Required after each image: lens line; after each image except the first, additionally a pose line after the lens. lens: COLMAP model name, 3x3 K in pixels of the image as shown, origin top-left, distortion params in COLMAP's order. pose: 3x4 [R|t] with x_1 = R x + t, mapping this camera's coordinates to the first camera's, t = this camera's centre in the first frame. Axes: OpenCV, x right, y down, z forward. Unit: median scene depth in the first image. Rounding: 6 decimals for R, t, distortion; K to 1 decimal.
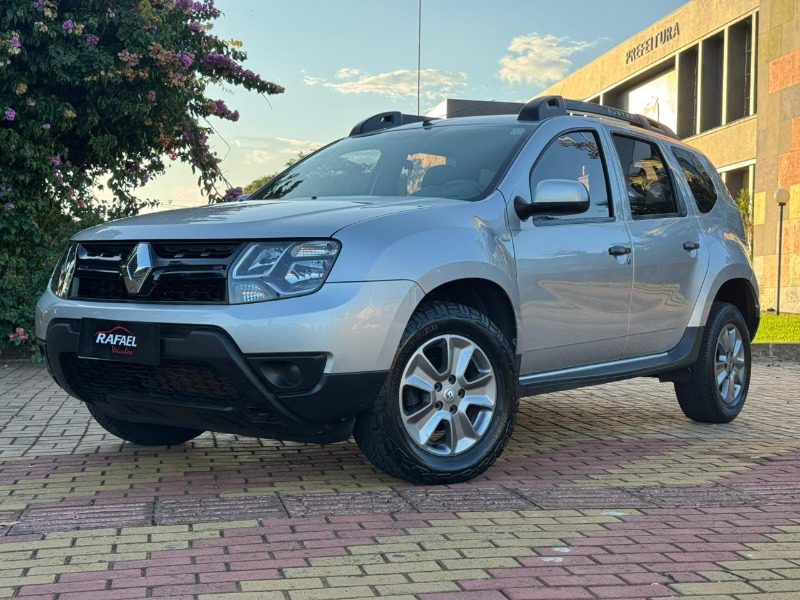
lens RADIAL K [[1069.3, 0, 400.0], [0, 1069.3, 300.0], [0, 0, 1]] dist [0.174787, -0.305340]
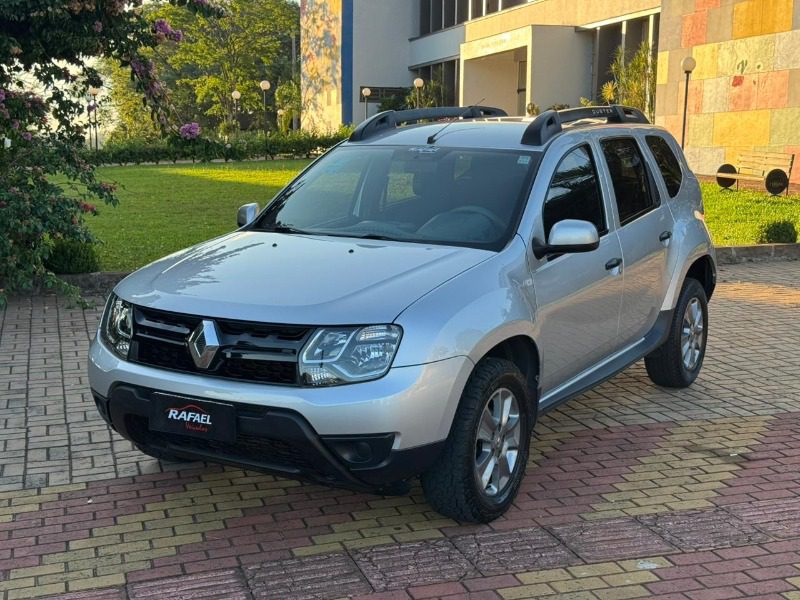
lens RADIAL K [[1064.8, 0, 404.5], [0, 1064.8, 299.0], [0, 0, 1]] dist [0.184864, -0.324422]
pose [[0.994627, -0.027207, 0.099884, -0.146992], [0.011671, 0.988166, 0.152944, -0.229559], [-0.102863, -0.150956, 0.983174, -0.061035]]
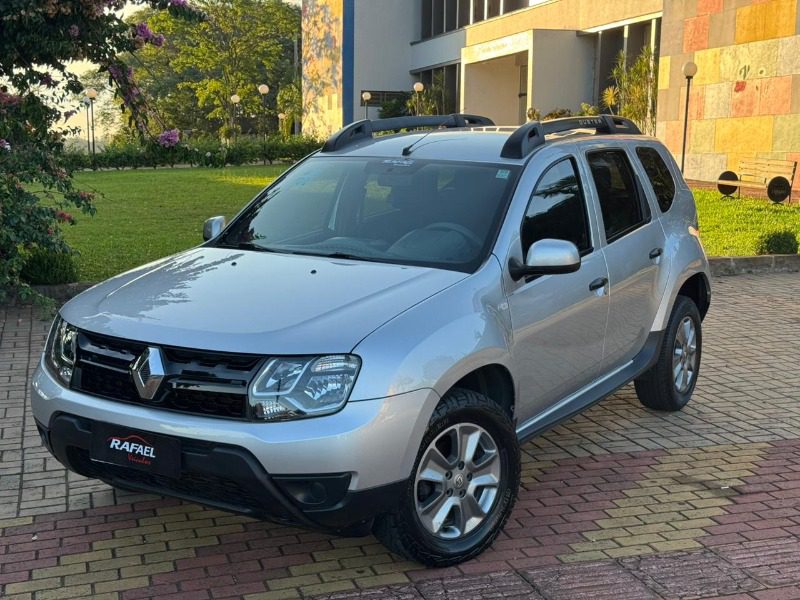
lens RADIAL K [[1069.3, 0, 400.0], [0, 1069.3, 300.0], [0, 0, 1]] dist [0.174787, -0.305340]
pose [[0.995308, -0.023250, 0.093921, -0.103156], [0.008962, 0.988679, 0.149777, -0.238096], [-0.096340, -0.148232, 0.984249, 0.009570]]
